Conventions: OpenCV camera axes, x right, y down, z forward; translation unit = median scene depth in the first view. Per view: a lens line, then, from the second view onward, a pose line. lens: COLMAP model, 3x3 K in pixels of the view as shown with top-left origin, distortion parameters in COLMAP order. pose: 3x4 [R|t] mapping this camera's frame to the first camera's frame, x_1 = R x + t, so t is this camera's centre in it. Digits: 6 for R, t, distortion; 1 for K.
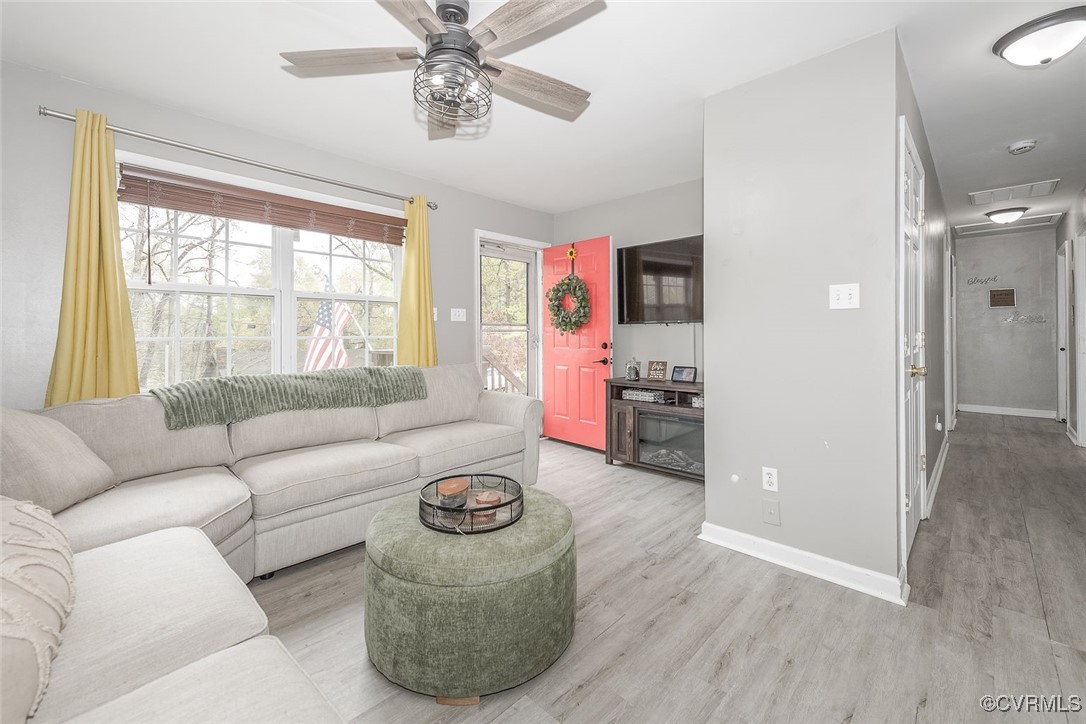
lens RADIAL K [[459.4, 0, 545.0], [0, 459.4, 330.4], [0, 0, 1]] dist [-0.014546, -0.000206]
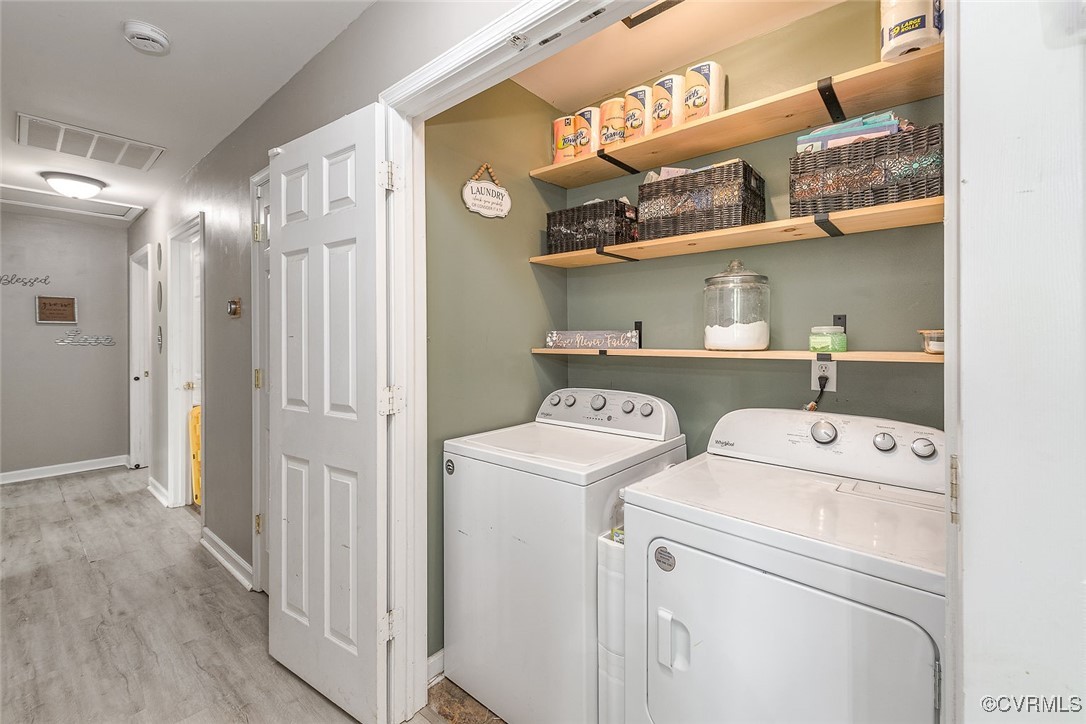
lens RADIAL K [[465.3, 0, 545.0], [0, 465.3, 338.0], [0, 0, 1]] dist [0.002412, 0.000157]
pose [[-0.058573, 0.003002, 0.998279, 0.289258], [0.003156, 0.999991, -0.002822, -0.028449], [-0.998278, 0.002986, -0.058582, 0.338881]]
